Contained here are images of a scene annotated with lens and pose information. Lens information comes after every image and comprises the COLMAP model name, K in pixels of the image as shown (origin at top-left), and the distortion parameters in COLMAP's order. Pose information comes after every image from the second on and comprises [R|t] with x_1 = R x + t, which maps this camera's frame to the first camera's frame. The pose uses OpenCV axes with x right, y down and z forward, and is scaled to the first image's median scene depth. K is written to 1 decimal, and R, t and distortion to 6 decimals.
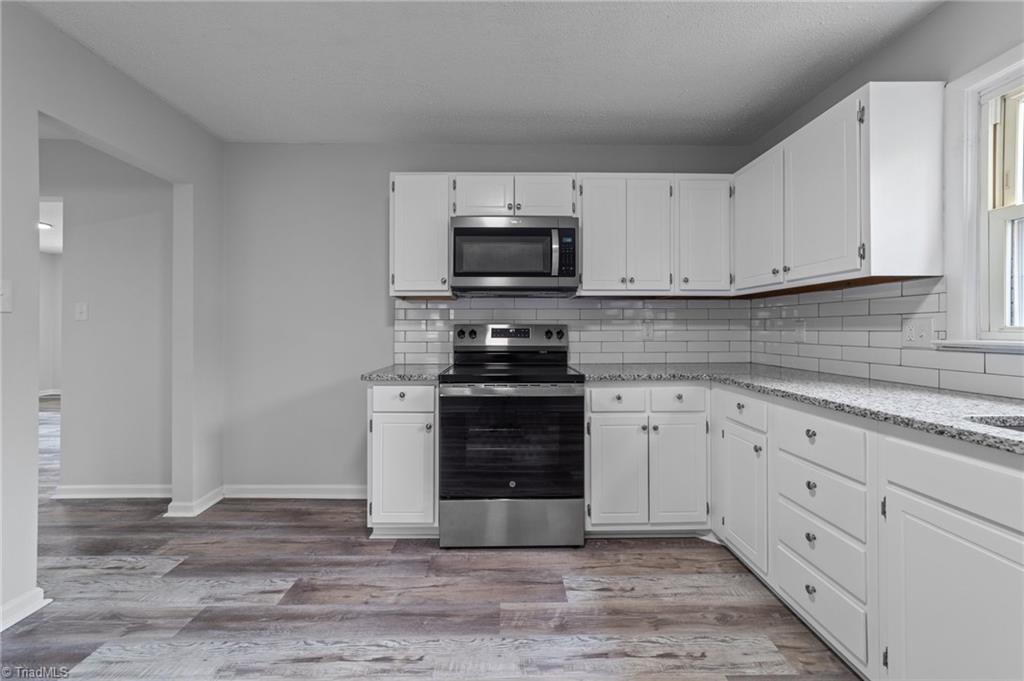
lens RADIAL K [[396.7, 0, 510.2], [0, 396.7, 329.6], [0, 0, 1]] dist [-0.006619, 0.000378]
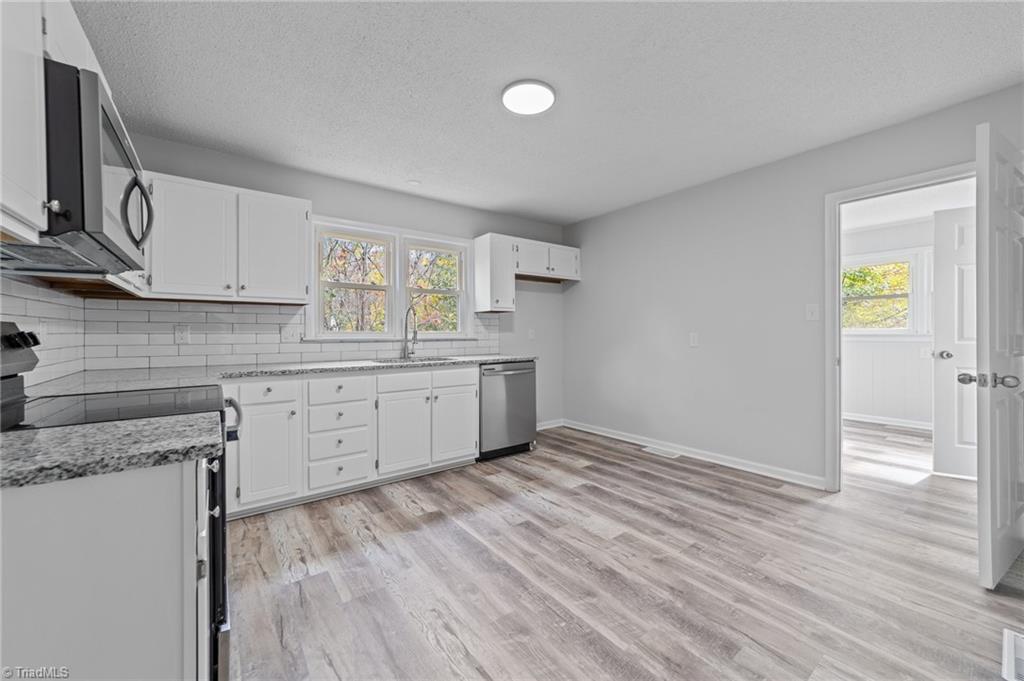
lens RADIAL K [[393.4, 0, 512.0], [0, 393.4, 336.8], [0, 0, 1]] dist [-0.016274, 0.008174]
pose [[-0.591307, -0.006359, 0.806421, -0.886992], [0.000792, 0.999964, 0.008466, 0.003418], [-0.806446, 0.005644, -0.591281, 1.018171]]
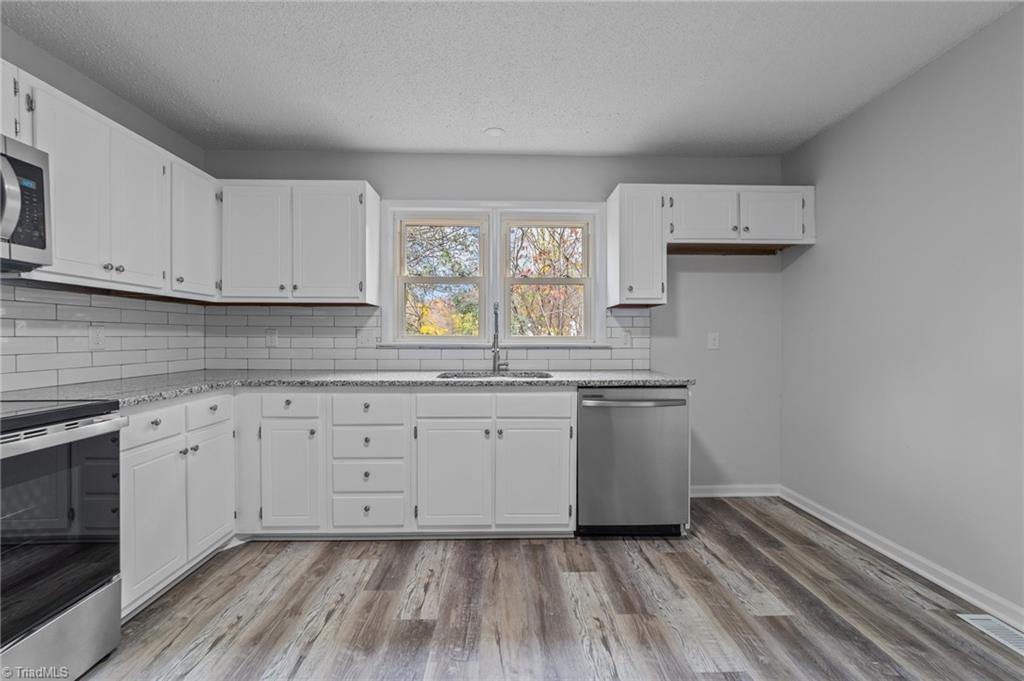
lens RADIAL K [[391.9, 0, 510.3], [0, 391.9, 342.6], [0, 0, 1]] dist [-0.017364, 0.008598]
pose [[-0.010623, -0.012036, 0.999871, -0.515566], [-0.004556, 0.999918, 0.011988, 0.001710], [-0.999933, -0.004429, -0.010676, 0.330309]]
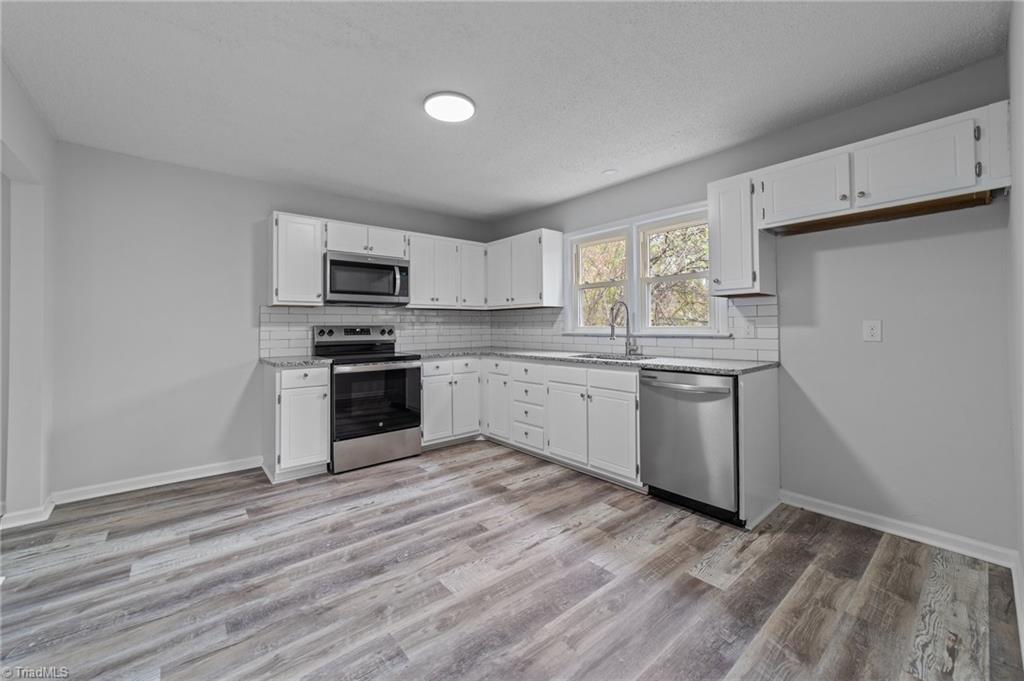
lens RADIAL K [[403.4, 0, 516.7], [0, 403.4, 323.4], [0, 0, 1]] dist [-0.018169, 0.008065]
pose [[0.769826, 0.000310, 0.638254, -0.632392], [0.005651, 0.999957, -0.007301, -0.009168], [-0.638229, 0.009227, 0.769791, -0.642845]]
